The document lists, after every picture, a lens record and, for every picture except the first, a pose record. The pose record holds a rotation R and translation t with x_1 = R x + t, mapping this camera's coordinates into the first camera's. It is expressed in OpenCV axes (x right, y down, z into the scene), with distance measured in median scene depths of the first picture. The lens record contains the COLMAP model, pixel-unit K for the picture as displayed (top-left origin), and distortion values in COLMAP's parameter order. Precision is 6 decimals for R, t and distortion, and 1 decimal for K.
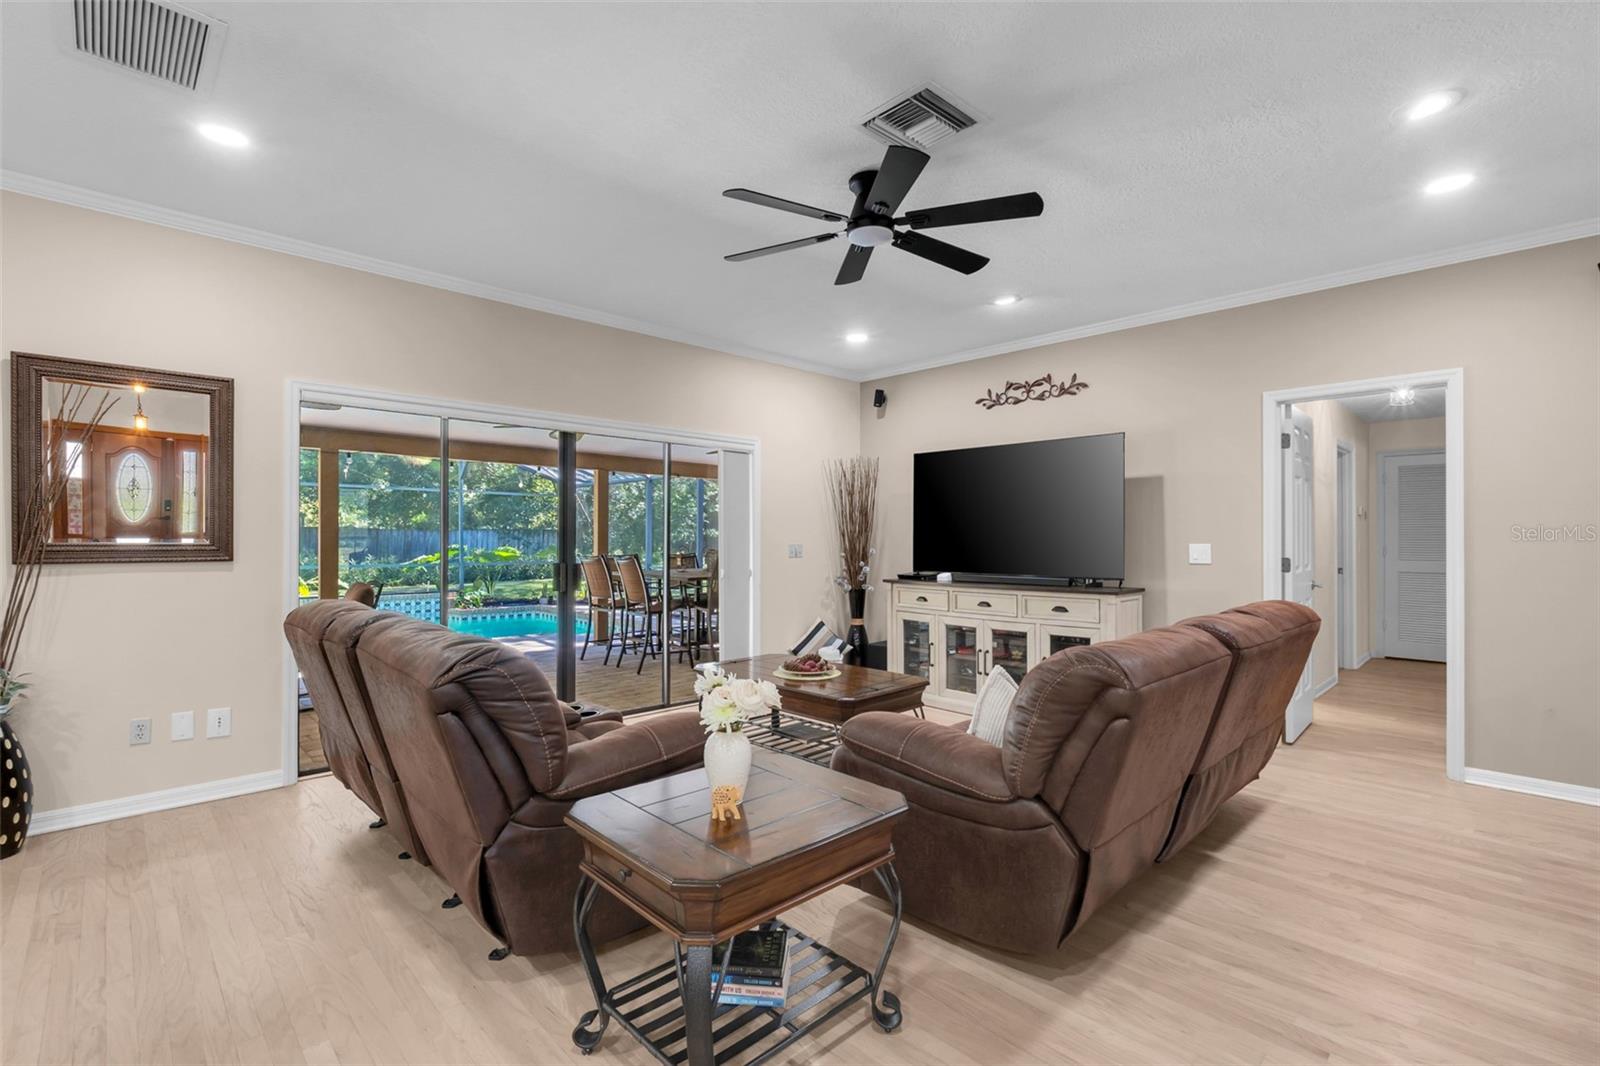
lens RADIAL K [[714.5, 0, 796.7], [0, 714.5, 543.5], [0, 0, 1]] dist [-0.004230, -0.000405]
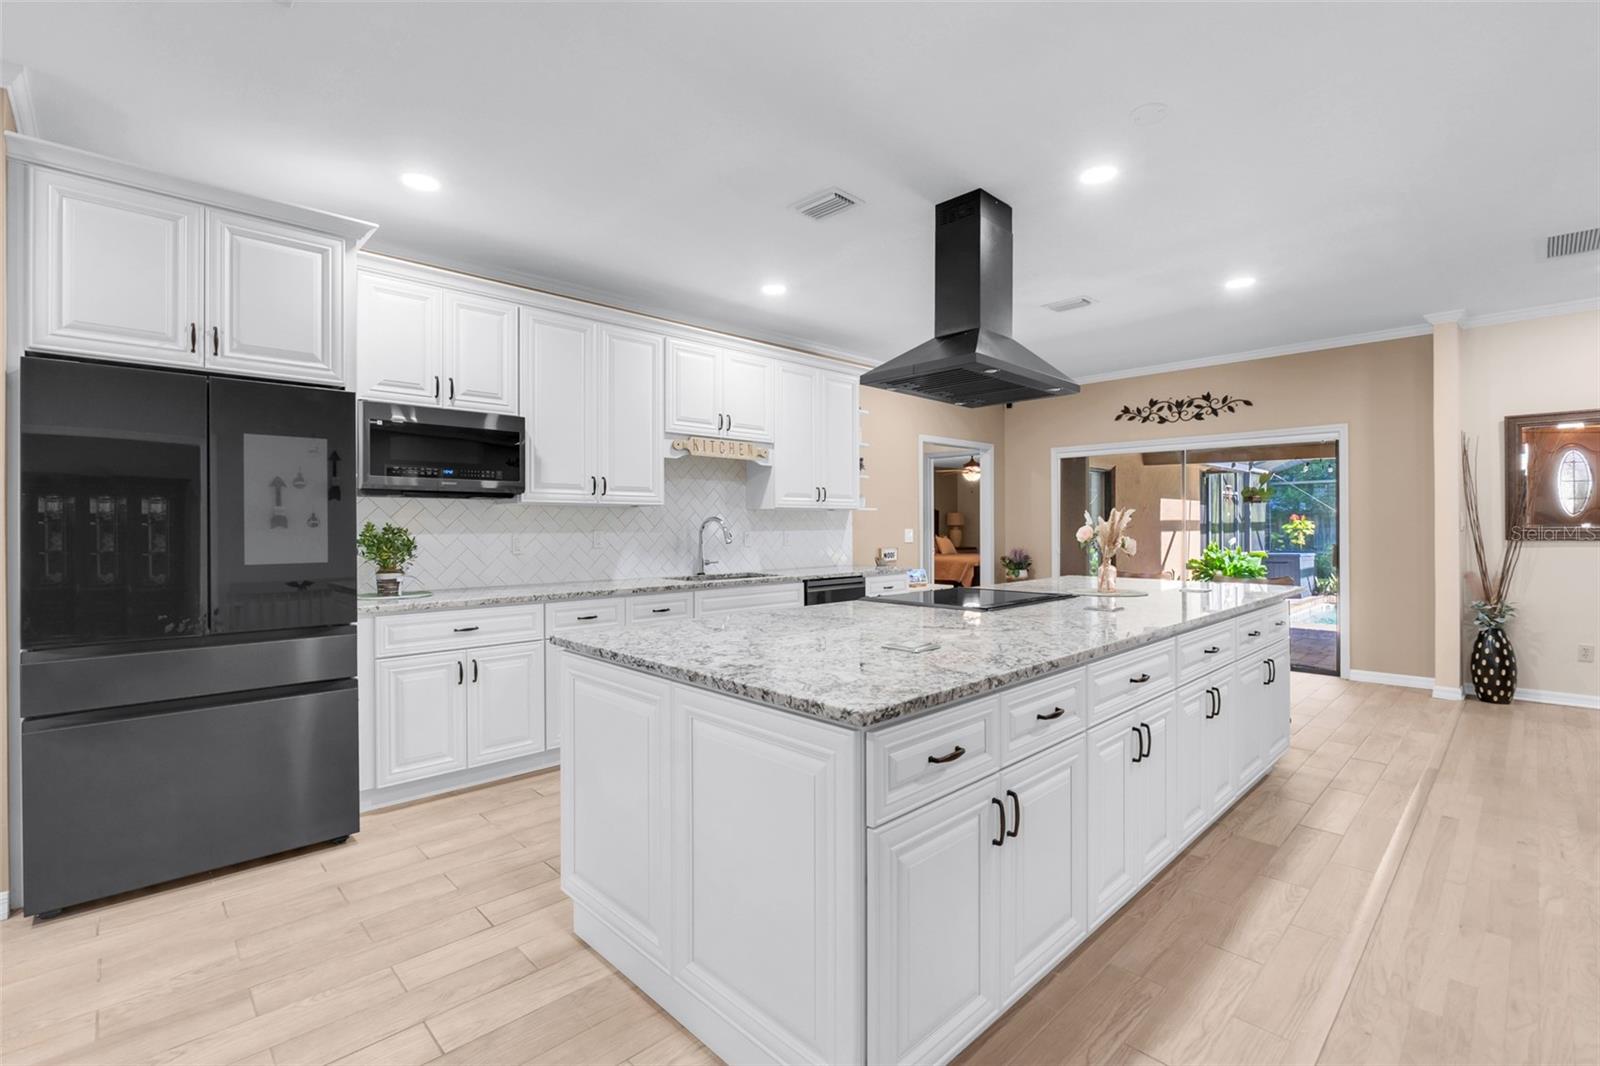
lens RADIAL K [[714.5, 0, 796.3], [0, 714.5, 524.5], [0, 0, 1]] dist [-0.004230, -0.000405]
pose [[-0.002711, -0.002699, -0.999993, 0.332029], [-0.008611, 0.999959, -0.002676, 0.006247], [0.999959, 0.008604, -0.002734, -0.379314]]
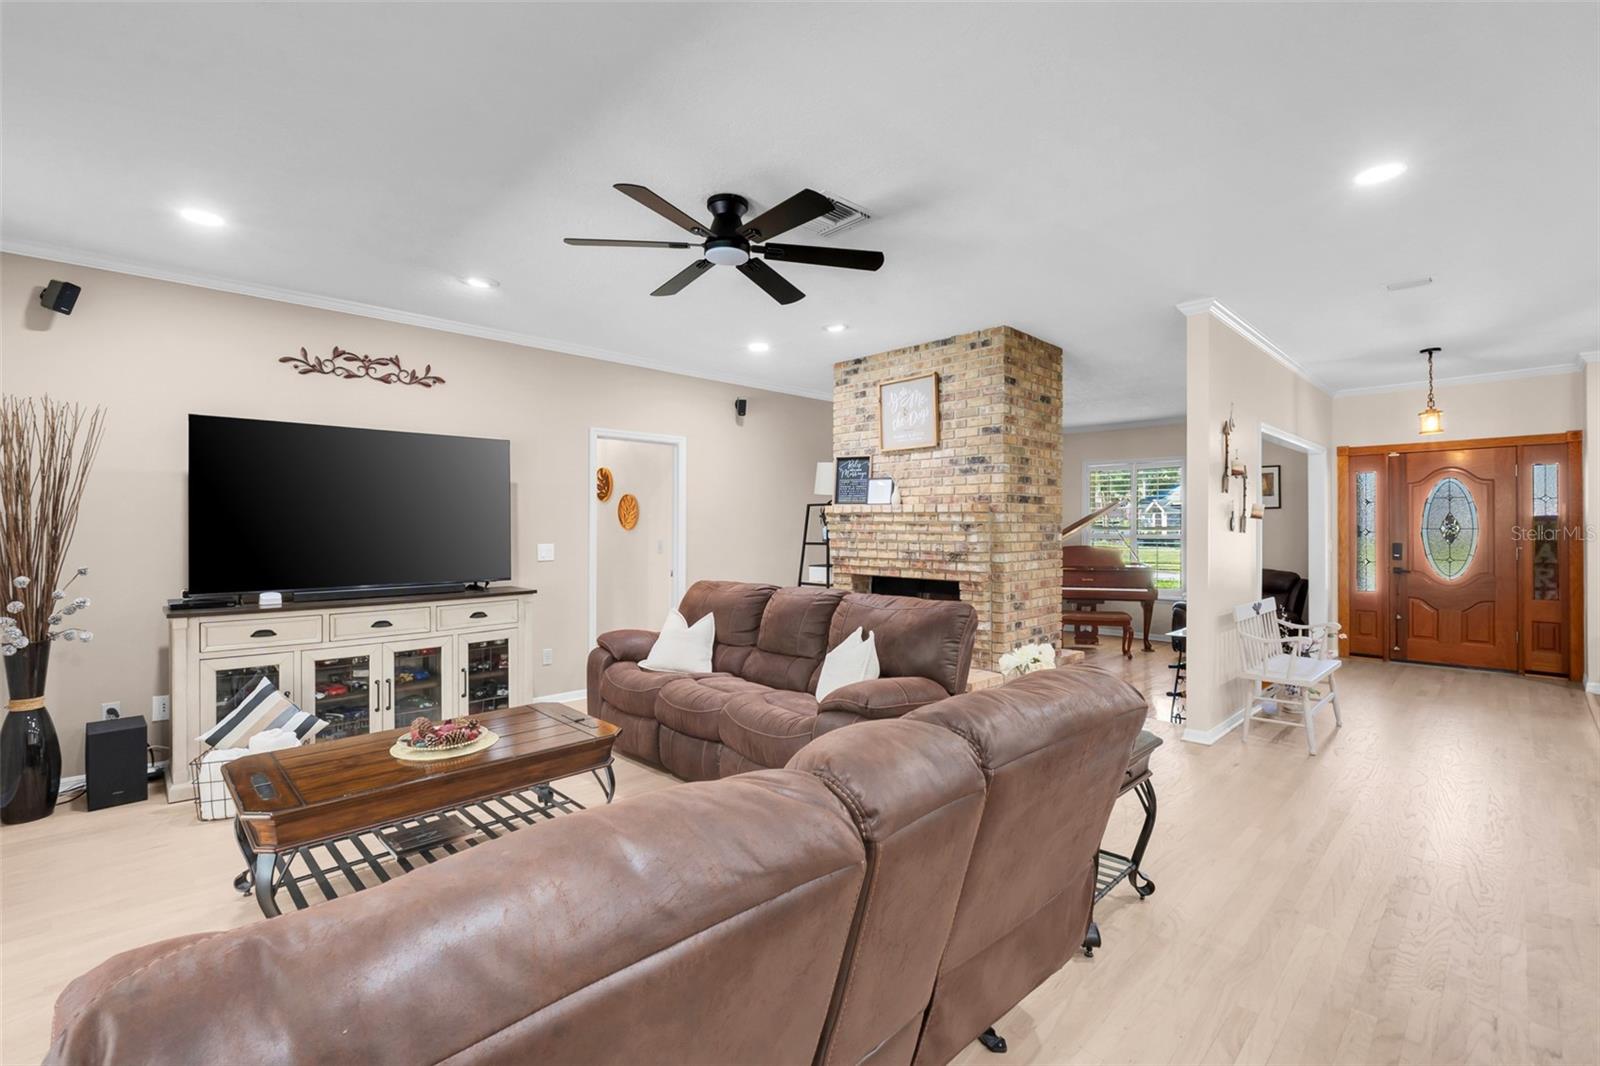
lens RADIAL K [[714.5, 0, 791.9], [0, 714.5, 525.8], [0, 0, 1]] dist [-0.004230, -0.000405]
pose [[0.006642, 0.003443, 0.999972, -0.503887], [0.011077, 0.999932, -0.003517, -0.017469], [-0.999917, 0.011100, 0.006604, 0.484891]]
